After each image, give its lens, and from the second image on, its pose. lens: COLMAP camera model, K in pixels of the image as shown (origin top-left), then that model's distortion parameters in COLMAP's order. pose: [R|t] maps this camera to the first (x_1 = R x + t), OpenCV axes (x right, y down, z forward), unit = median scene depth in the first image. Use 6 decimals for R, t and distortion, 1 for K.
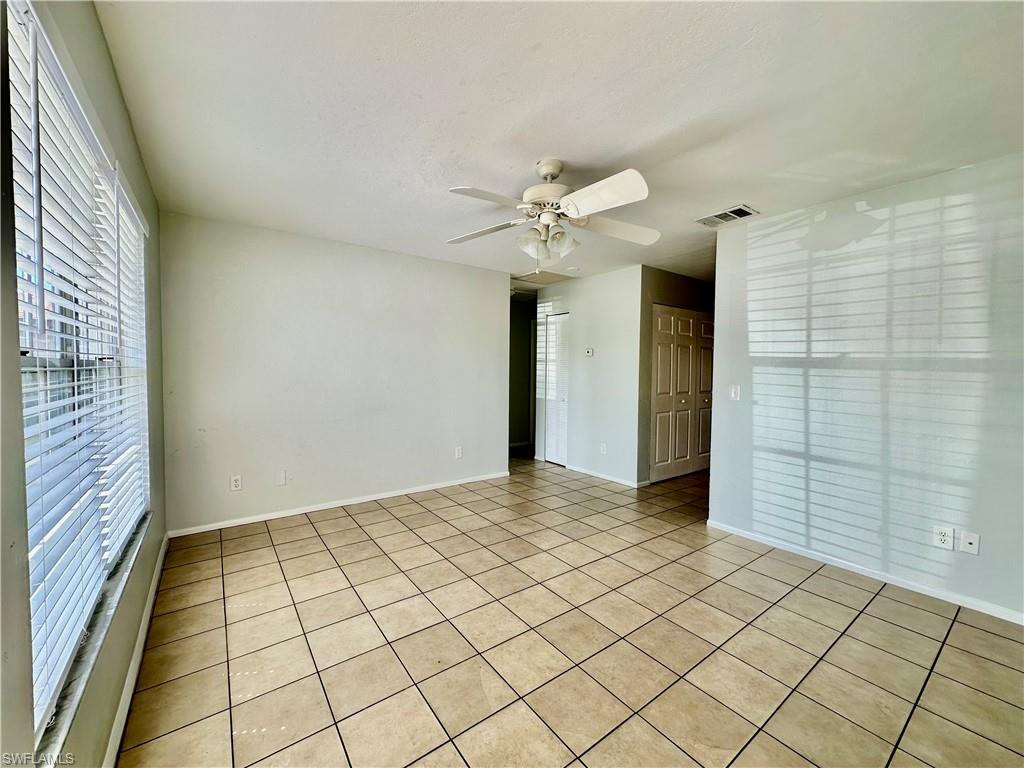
lens RADIAL K [[409.3, 0, 512.0], [0, 409.3, 384.0], [0, 0, 1]] dist [-0.004368, -0.000295]
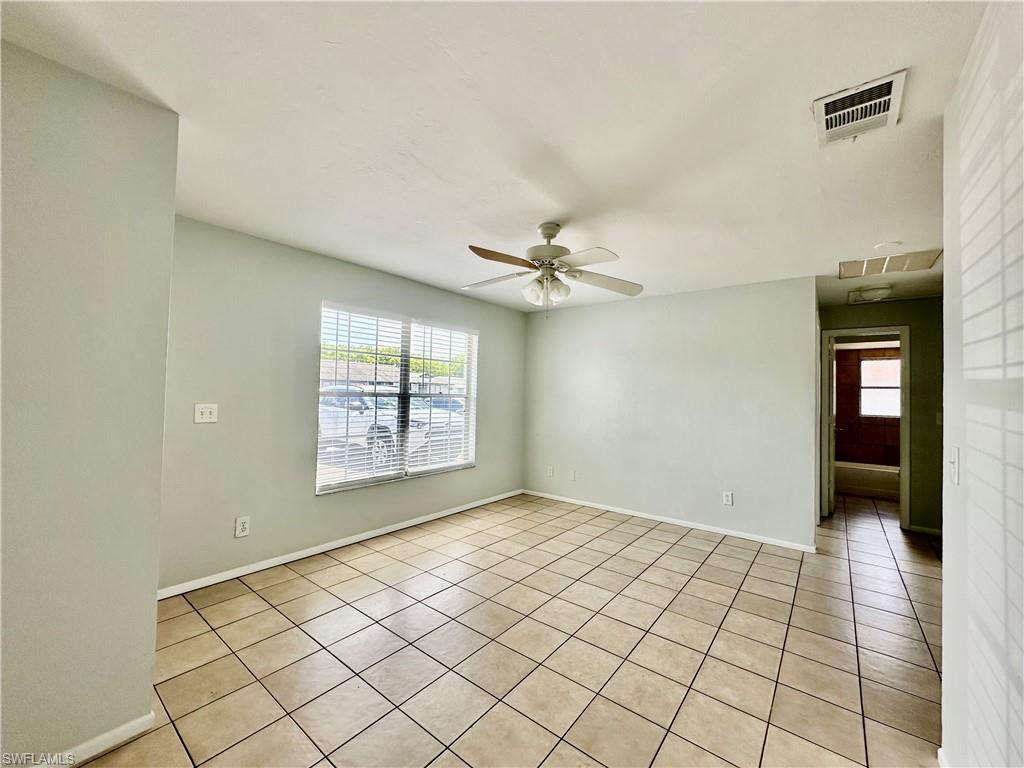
lens RADIAL K [[409.3, 0, 512.0], [0, 409.3, 384.0], [0, 0, 1]] dist [-0.004368, -0.000295]
pose [[0.263926, -0.025715, -0.964200, 0.874790], [-0.054517, 0.997649, -0.041530, -0.021054], [0.963001, 0.063526, 0.261904, 0.451863]]
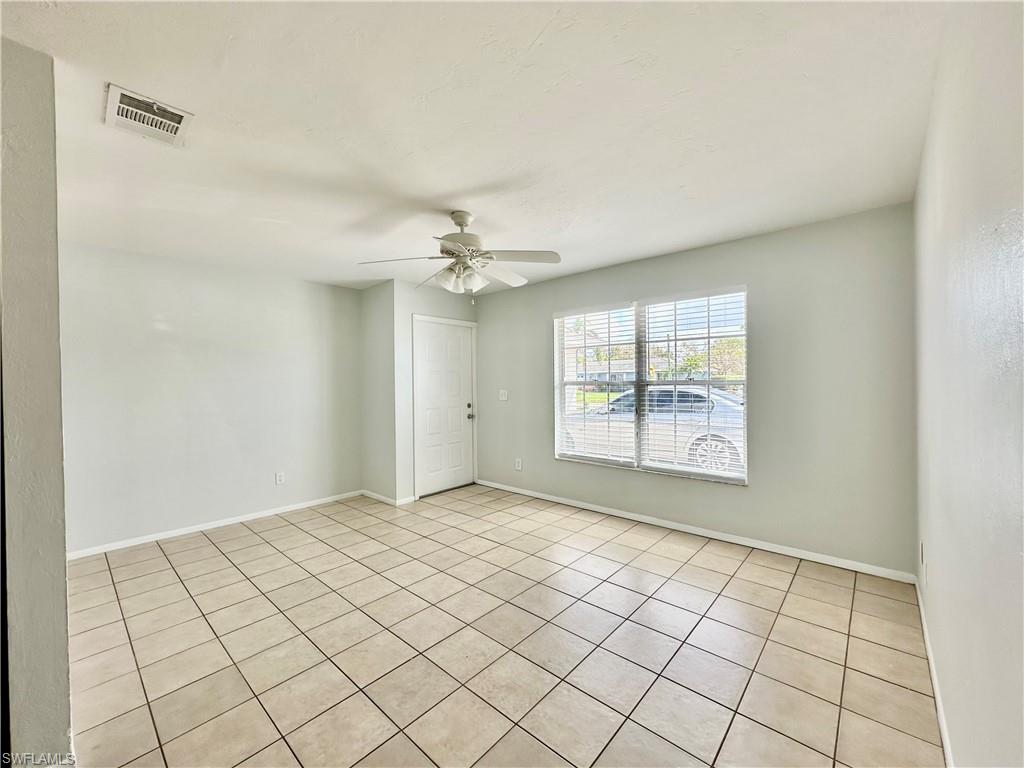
lens RADIAL K [[409.3, 0, 512.0], [0, 409.3, 384.0], [0, 0, 1]] dist [-0.004368, -0.000295]
pose [[-0.979382, 0.003811, -0.201981, 0.142366], [-0.004187, 0.999224, 0.039154, -0.066081], [0.201973, 0.039193, -0.978607, 1.626199]]
